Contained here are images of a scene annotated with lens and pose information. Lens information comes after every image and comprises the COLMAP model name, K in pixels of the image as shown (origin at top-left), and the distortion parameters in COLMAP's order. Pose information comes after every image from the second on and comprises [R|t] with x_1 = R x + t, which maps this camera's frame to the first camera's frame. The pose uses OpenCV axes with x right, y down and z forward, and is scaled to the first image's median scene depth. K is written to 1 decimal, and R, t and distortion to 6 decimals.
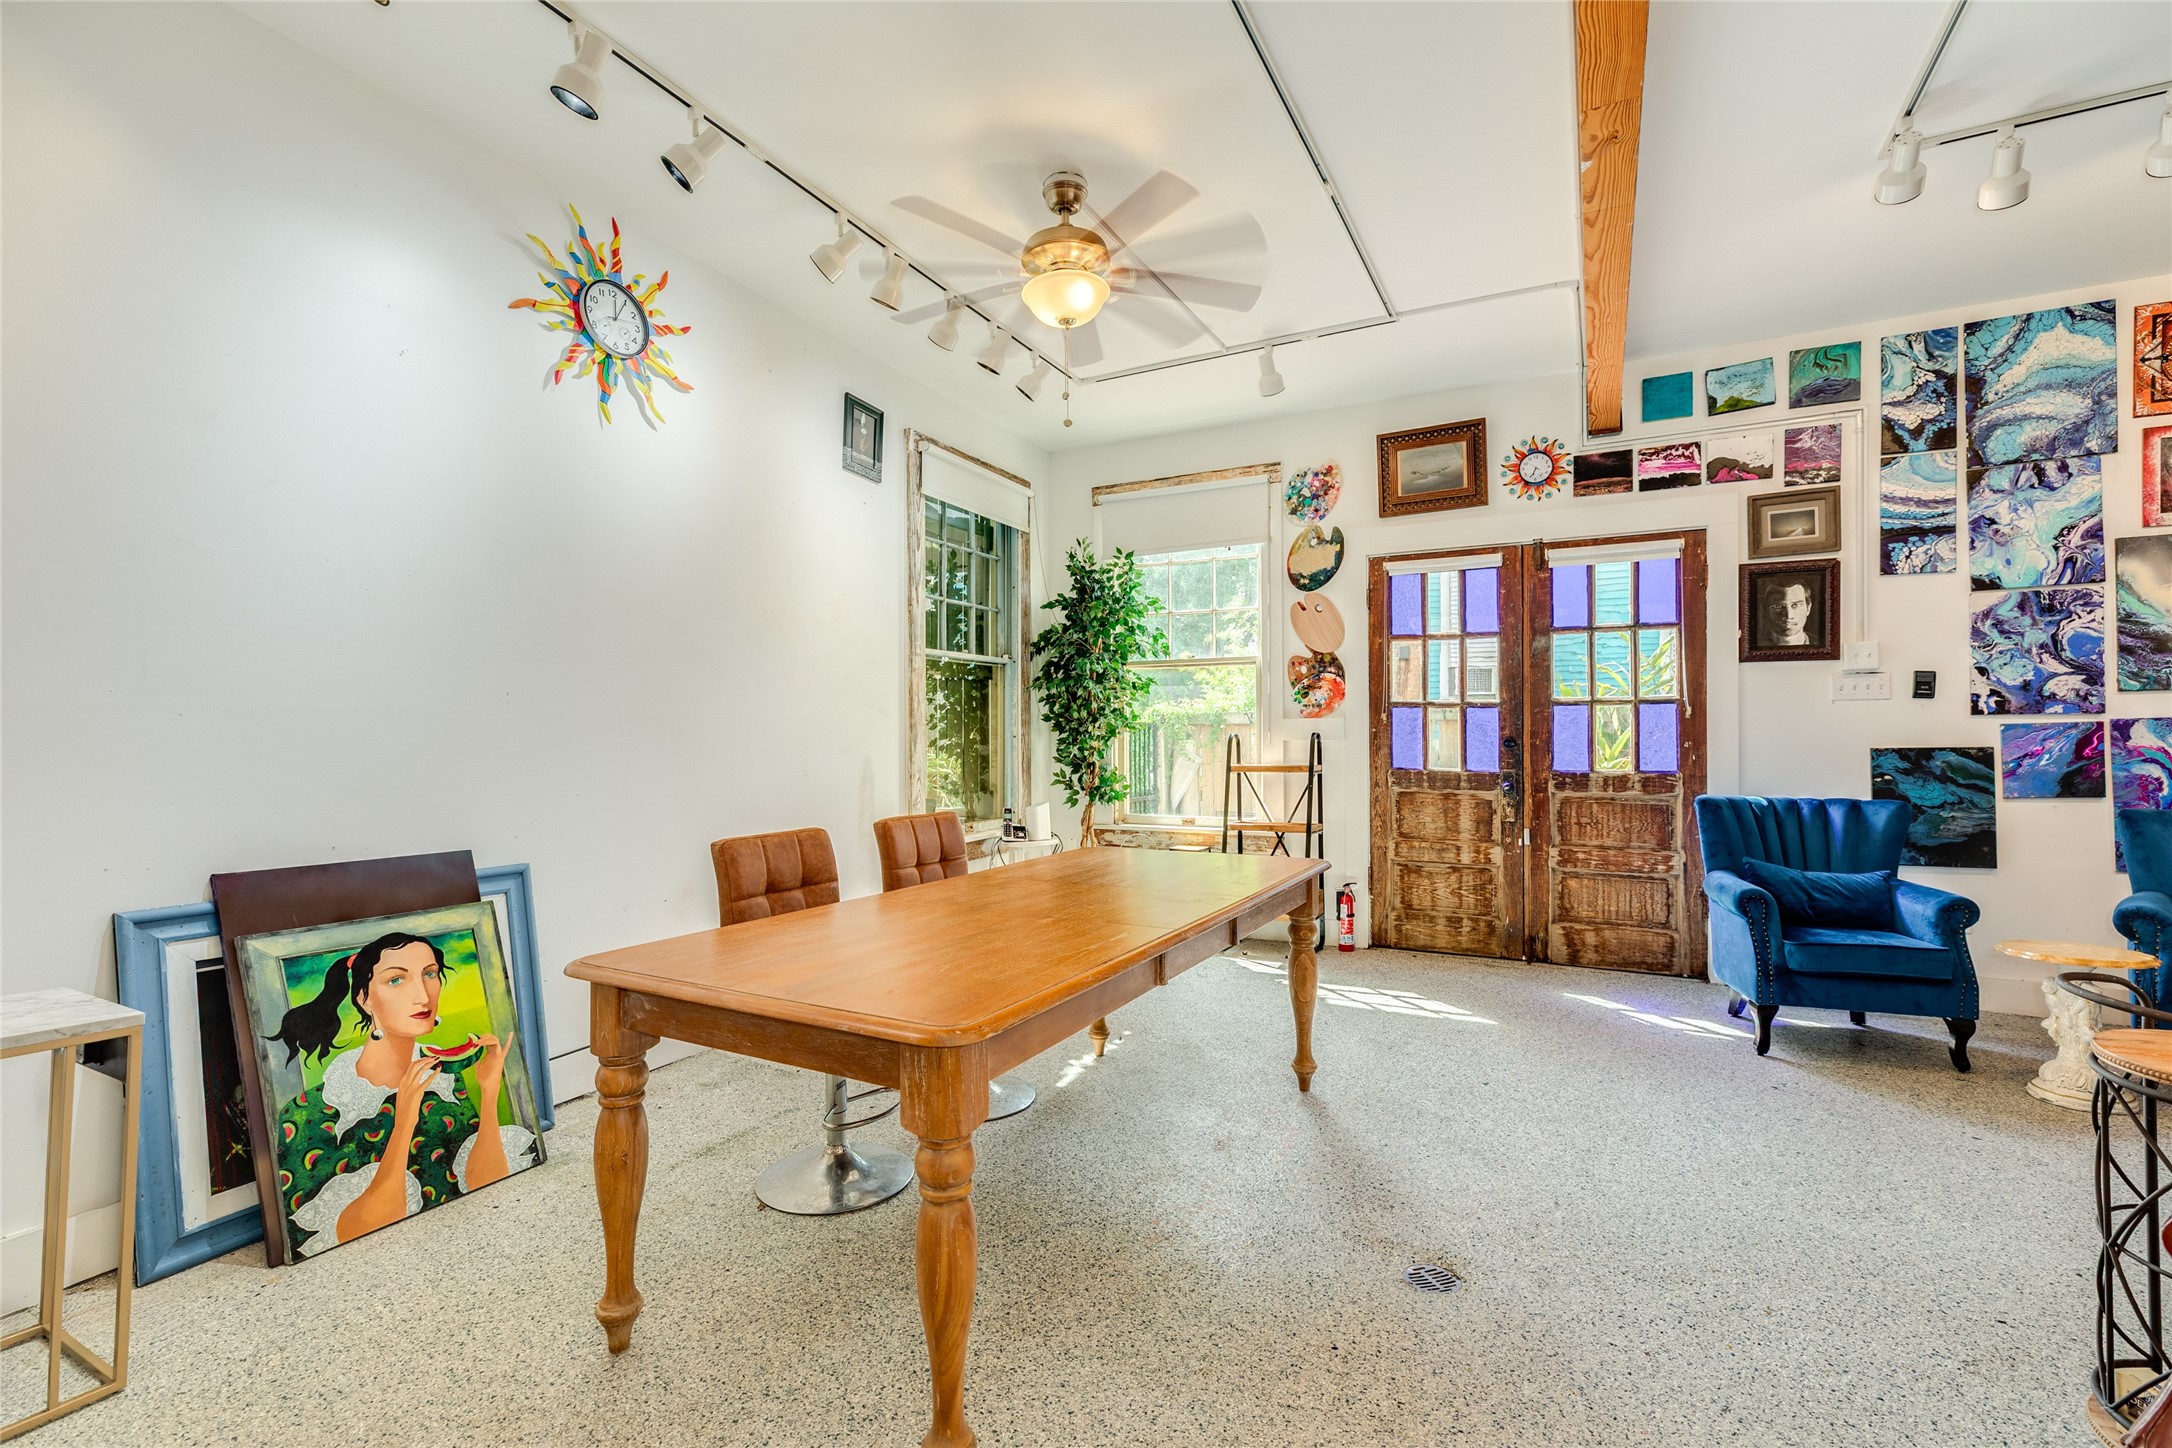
lens RADIAL K [[966.3, 0, 1085.3], [0, 966.3, 731.6], [0, 0, 1]] dist [0.004045, -0.000229]
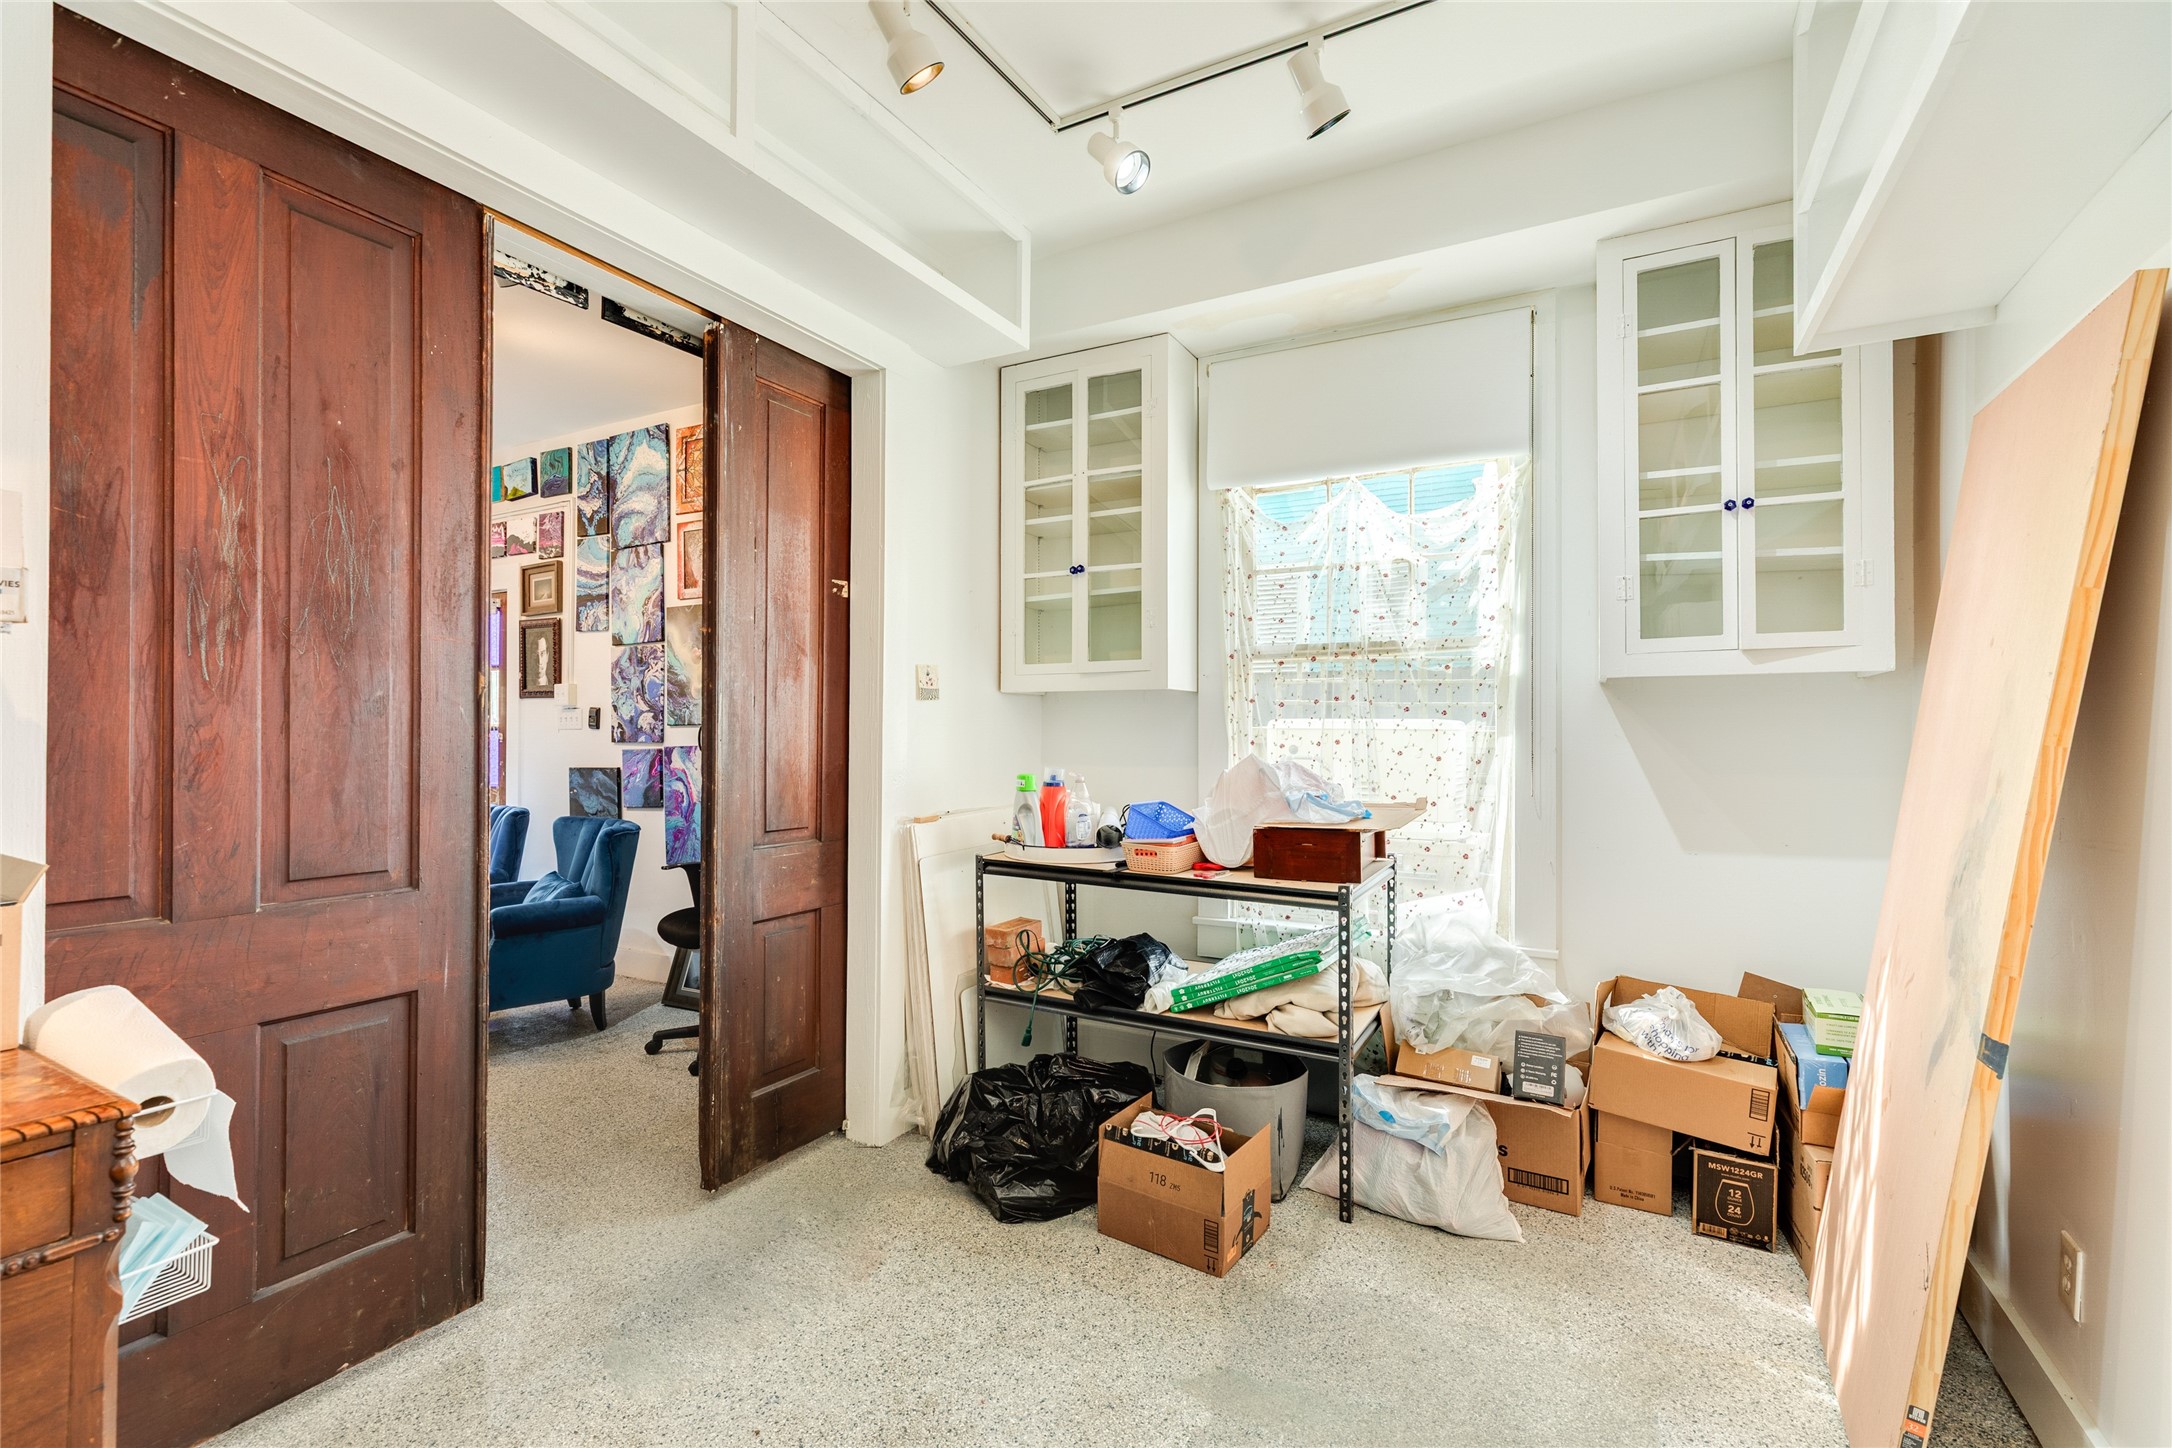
lens RADIAL K [[966.3, 0, 1087.4], [0, 966.3, 726.6], [0, 0, 1]] dist [0.004045, -0.000229]
pose [[0.999863, 0.001366, -0.016467, 1.538023], [-0.001374, 0.999999, -0.000442, -0.037789], [0.016467, 0.000465, 0.999864, -0.263889]]
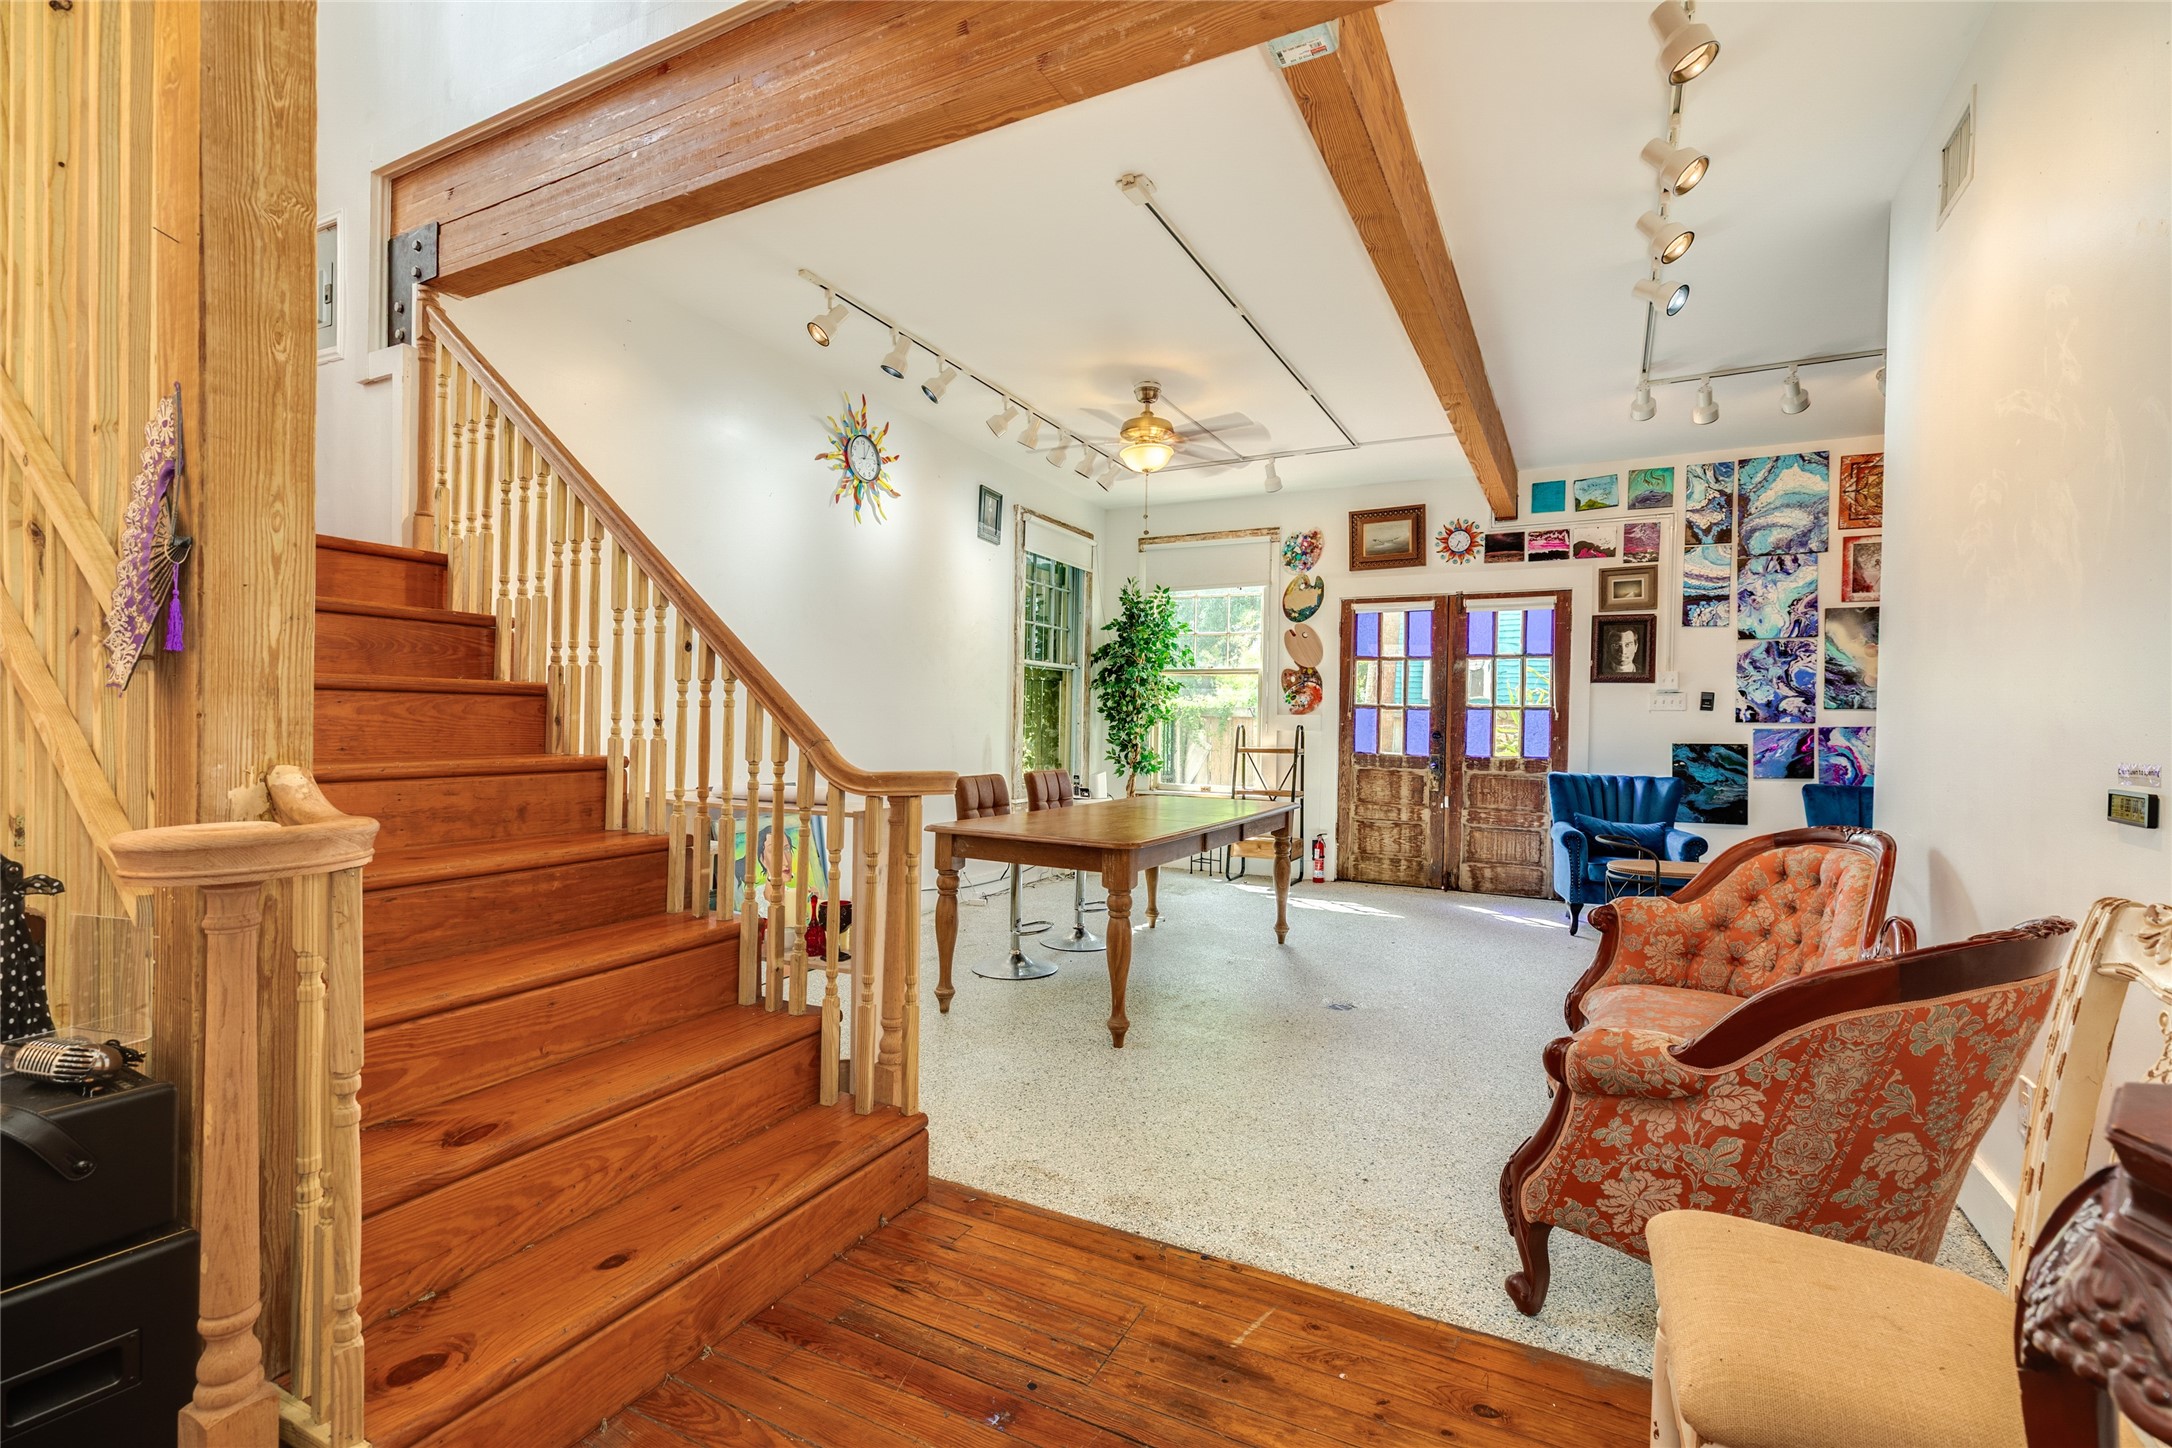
lens RADIAL K [[966.3, 0, 1083.7], [0, 966.3, 731.2], [0, 0, 1]] dist [0.004045, -0.000229]
pose [[0.999759, 0.021692, -0.003295, -0.084777], [-0.021658, 0.999716, 0.009897, 0.003328], [0.003509, -0.009823, 0.999946, -0.489402]]
